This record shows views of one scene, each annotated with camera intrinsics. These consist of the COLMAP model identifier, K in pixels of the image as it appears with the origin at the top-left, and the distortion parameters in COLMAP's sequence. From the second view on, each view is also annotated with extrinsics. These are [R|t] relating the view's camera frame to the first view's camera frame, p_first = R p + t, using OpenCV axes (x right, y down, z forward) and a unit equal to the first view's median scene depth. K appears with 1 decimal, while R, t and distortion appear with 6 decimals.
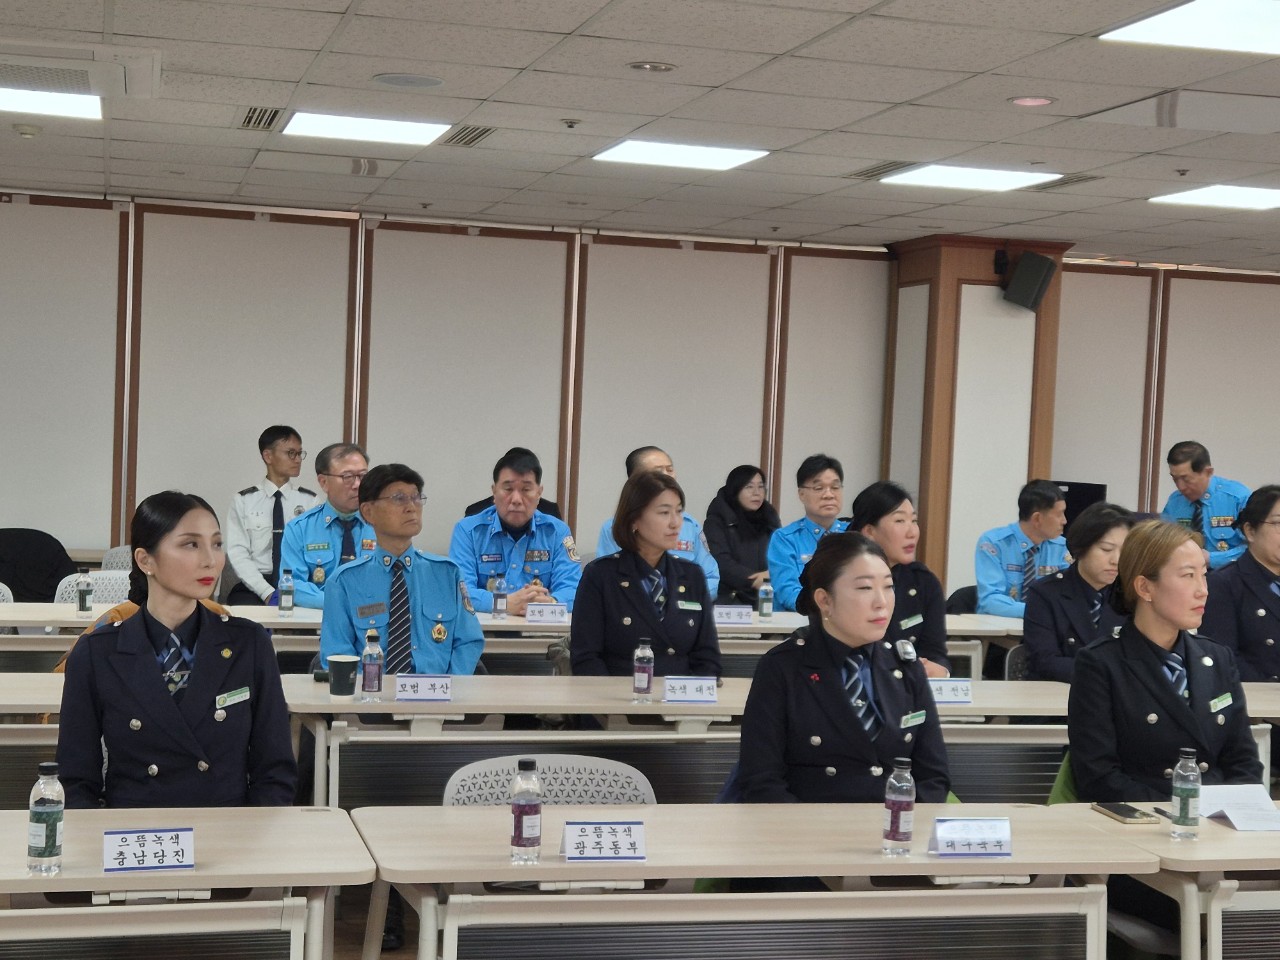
lens RADIAL K [[1545.6, 0, 640.0], [0, 1545.6, 480.0], [0, 0, 1]] dist [0.025007, 0.059608]
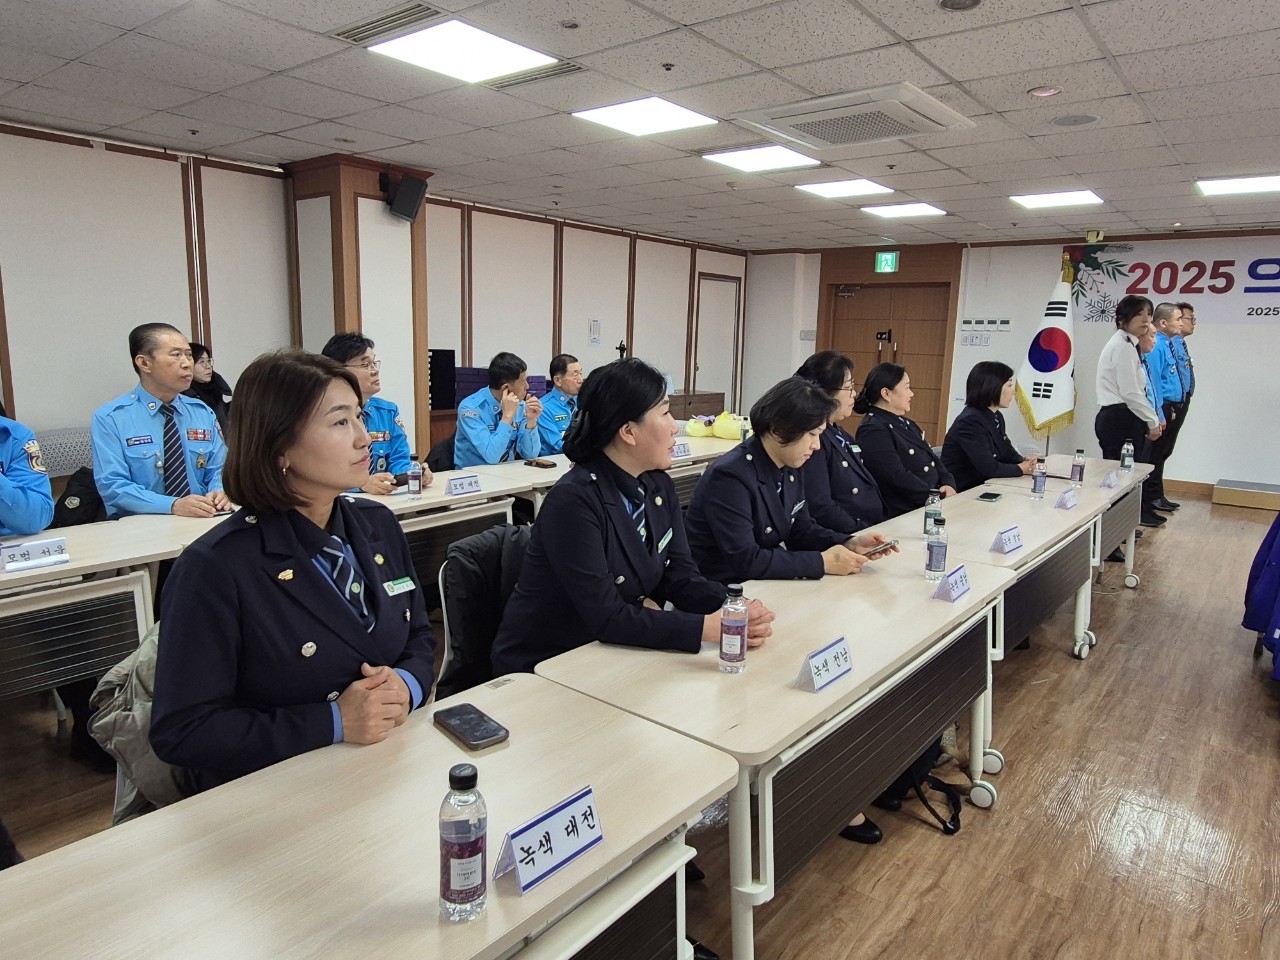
lens RADIAL K [[824.4, 0, 640.0], [0, 824.4, 480.0], [0, 0, 1]] dist [-0.000779, -0.001362]
pose [[0.808413, -0.124644, 0.575267, -0.026961], [0.031168, 0.985016, 0.169626, -0.002874], [-0.587790, -0.119198, 0.800184, 0.279444]]
